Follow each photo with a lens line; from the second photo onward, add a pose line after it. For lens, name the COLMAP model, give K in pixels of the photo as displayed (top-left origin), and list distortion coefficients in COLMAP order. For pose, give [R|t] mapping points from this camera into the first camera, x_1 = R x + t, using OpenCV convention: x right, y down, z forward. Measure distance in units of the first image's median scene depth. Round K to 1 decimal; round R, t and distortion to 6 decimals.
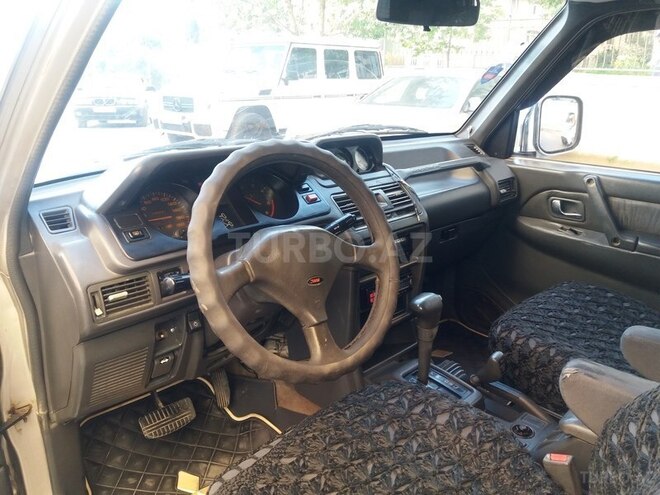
lens RADIAL K [[537.1, 0, 330.2], [0, 537.1, 222.4], [0, 0, 1]] dist [-0.006599, -0.006846]
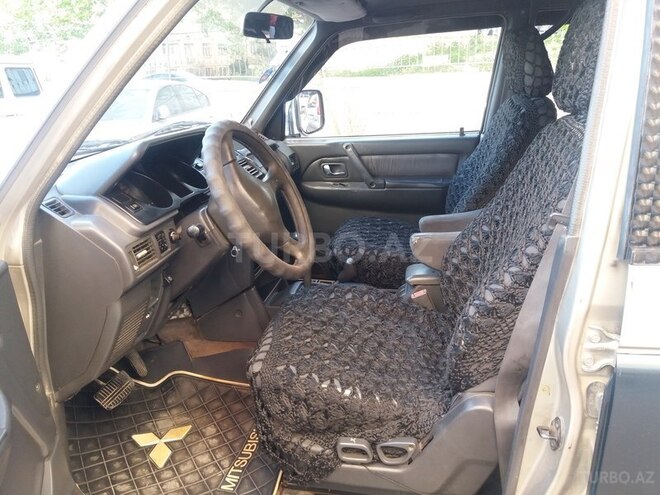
lens RADIAL K [[547.0, 0, 330.0], [0, 547.0, 247.5], [0, 0, 1]] dist [-0.029040, -0.005503]
pose [[0.809456, -0.213310, 0.547065, -0.409205], [0.206401, 0.975589, 0.075001, 0.065970], [-0.549709, 0.052205, 0.833723, -0.171474]]
